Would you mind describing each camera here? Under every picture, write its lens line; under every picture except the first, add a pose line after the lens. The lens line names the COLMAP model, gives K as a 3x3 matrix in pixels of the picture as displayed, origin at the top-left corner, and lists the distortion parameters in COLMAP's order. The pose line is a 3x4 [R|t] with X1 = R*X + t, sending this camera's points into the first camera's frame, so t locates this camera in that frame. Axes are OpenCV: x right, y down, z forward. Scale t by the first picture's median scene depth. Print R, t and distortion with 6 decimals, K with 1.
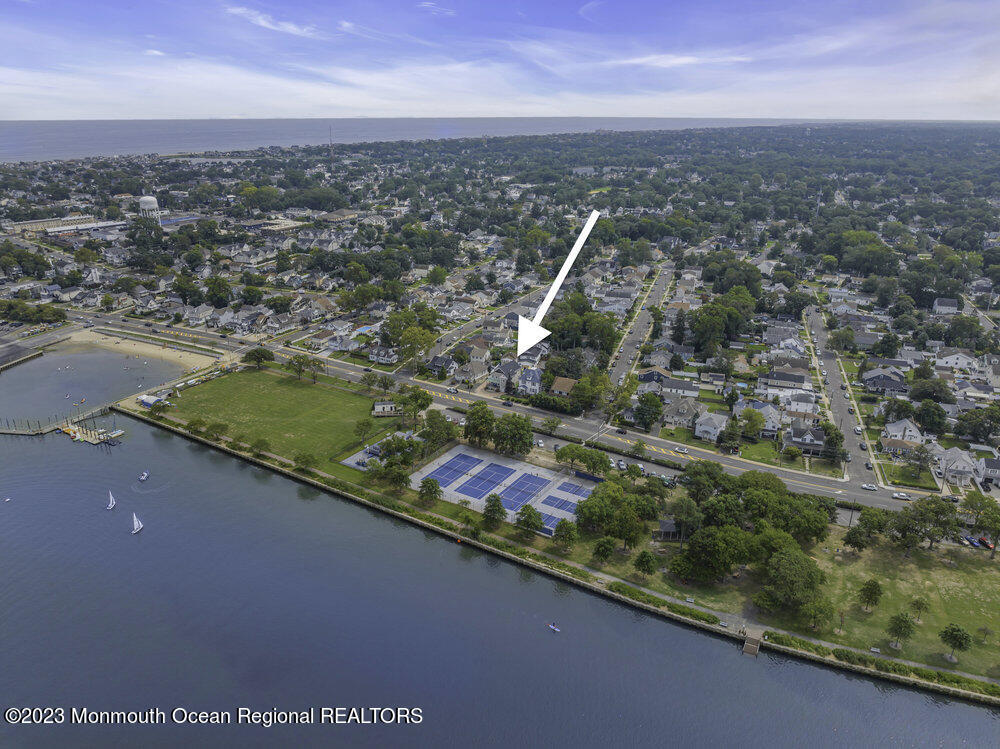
lens RADIAL K [[706.6, 0, 500.0], [0, 706.6, 374.5], [0, 0, 1]] dist [-0.038755, 0.003568]
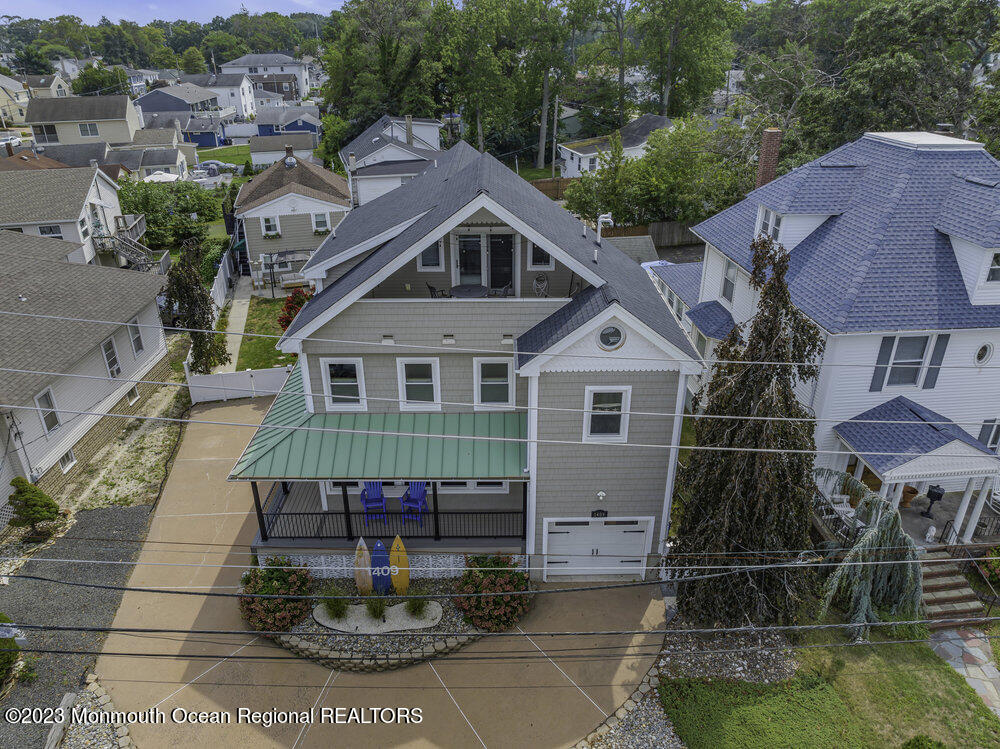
lens RADIAL K [[706.7, 0, 500.0], [0, 706.7, 374.5], [0, 0, 1]] dist [-0.058820, 0.033183]
pose [[0.845543, -0.238902, 0.477476, -0.018554], [0.190823, 0.970458, 0.147642, -0.002832], [-0.498642, -0.033724, 0.866152, 0.642344]]
